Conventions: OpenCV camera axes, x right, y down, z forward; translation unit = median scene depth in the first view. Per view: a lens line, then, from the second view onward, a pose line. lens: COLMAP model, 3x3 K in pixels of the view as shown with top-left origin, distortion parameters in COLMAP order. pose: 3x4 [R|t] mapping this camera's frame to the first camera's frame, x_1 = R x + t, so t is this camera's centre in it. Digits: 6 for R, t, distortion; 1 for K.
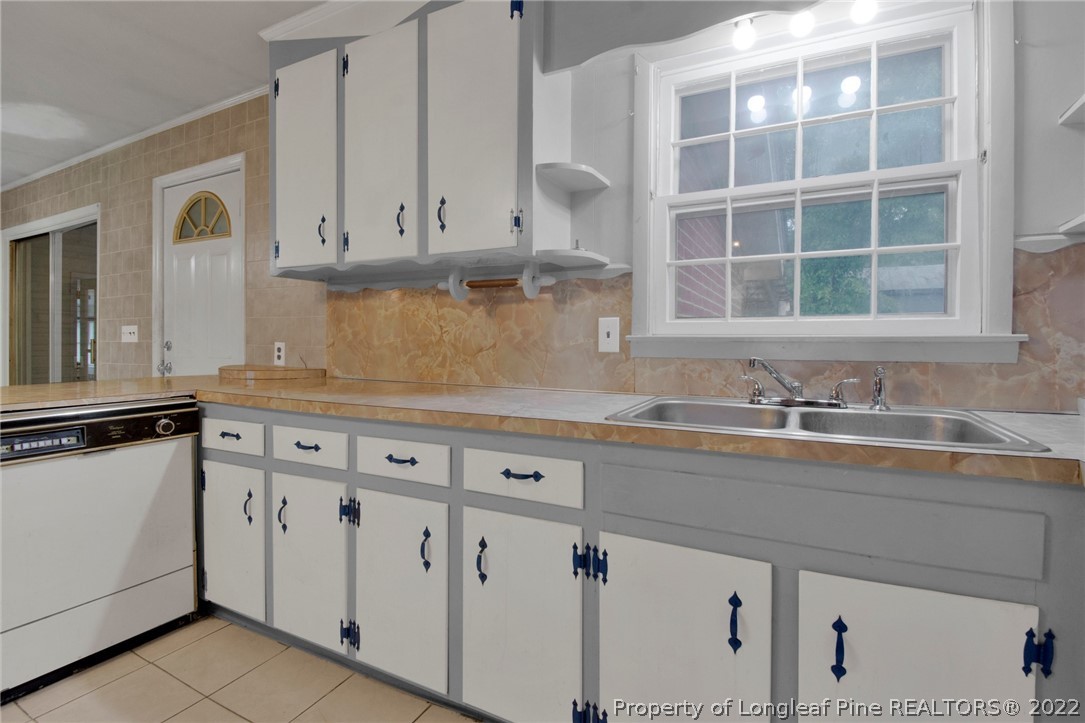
lens RADIAL K [[497.7, 0, 552.2], [0, 497.7, 353.8], [0, 0, 1]] dist [0.005299, -0.010612]
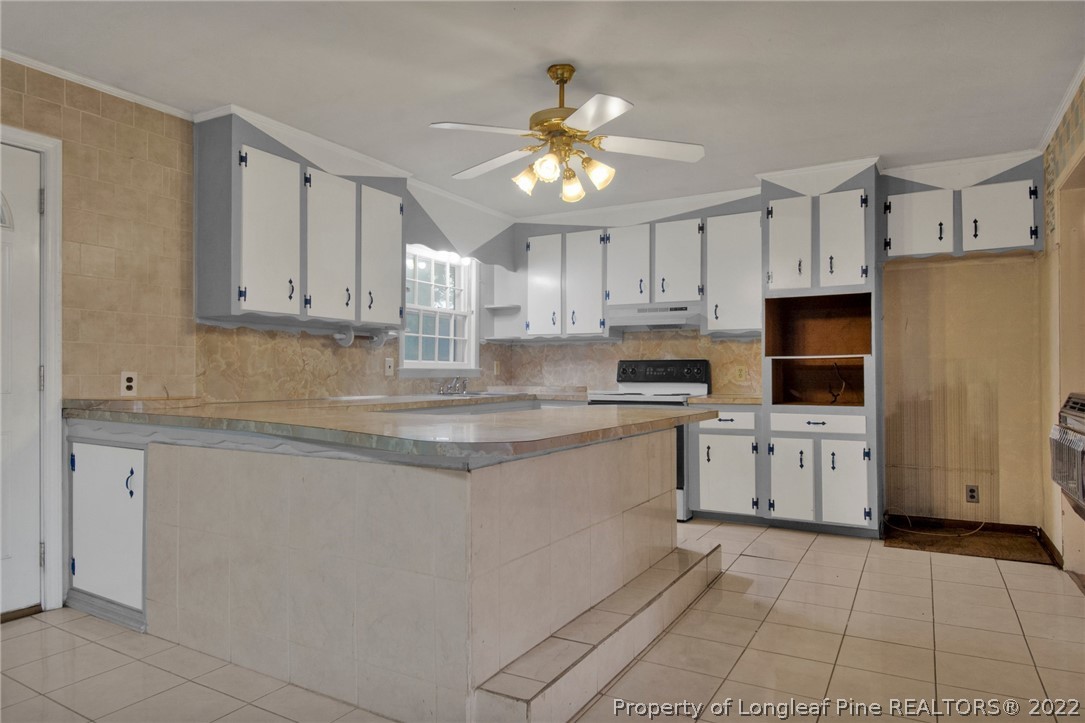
lens RADIAL K [[669.2, 0, 541.5], [0, 669.2, 376.0], [0, 0, 1]] dist [-0.004579, -0.005566]
pose [[0.052630, -0.011483, 0.998548, -2.561964], [0.020975, 0.999726, 0.010391, -0.017491], [-0.998394, 0.020397, 0.052856, 0.247938]]
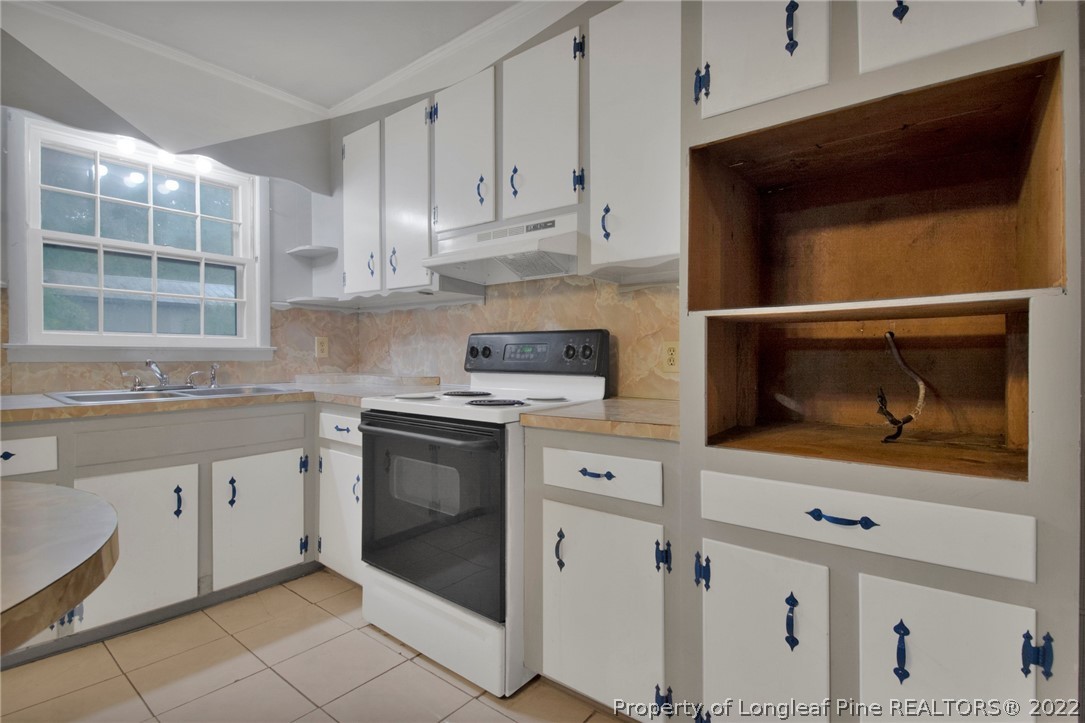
lens RADIAL K [[497.7, 0, 539.0], [0, 497.7, 363.9], [0, 0, 1]] dist [0.005299, -0.010612]
pose [[0.194528, -0.025423, 0.980567, -0.686389], [0.018978, 0.999574, 0.022151, 0.006390], [-0.980713, 0.014300, 0.194927, -0.398660]]
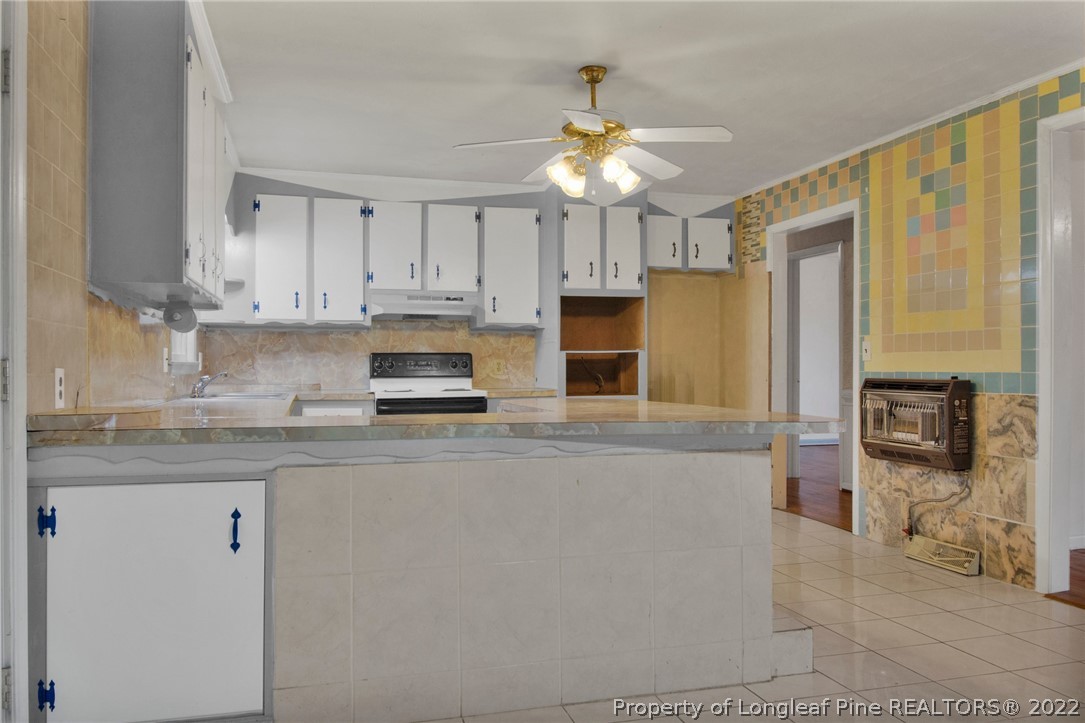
lens RADIAL K [[816.8, 0, 550.3], [0, 816.8, 373.0], [0, 0, 1]] dist [-0.008562, -0.002178]
pose [[-0.681169, -0.011110, 0.732042, -2.344637], [0.014560, 0.999482, 0.028717, -0.052577], [-0.731981, 0.030219, -0.680654, 1.792003]]
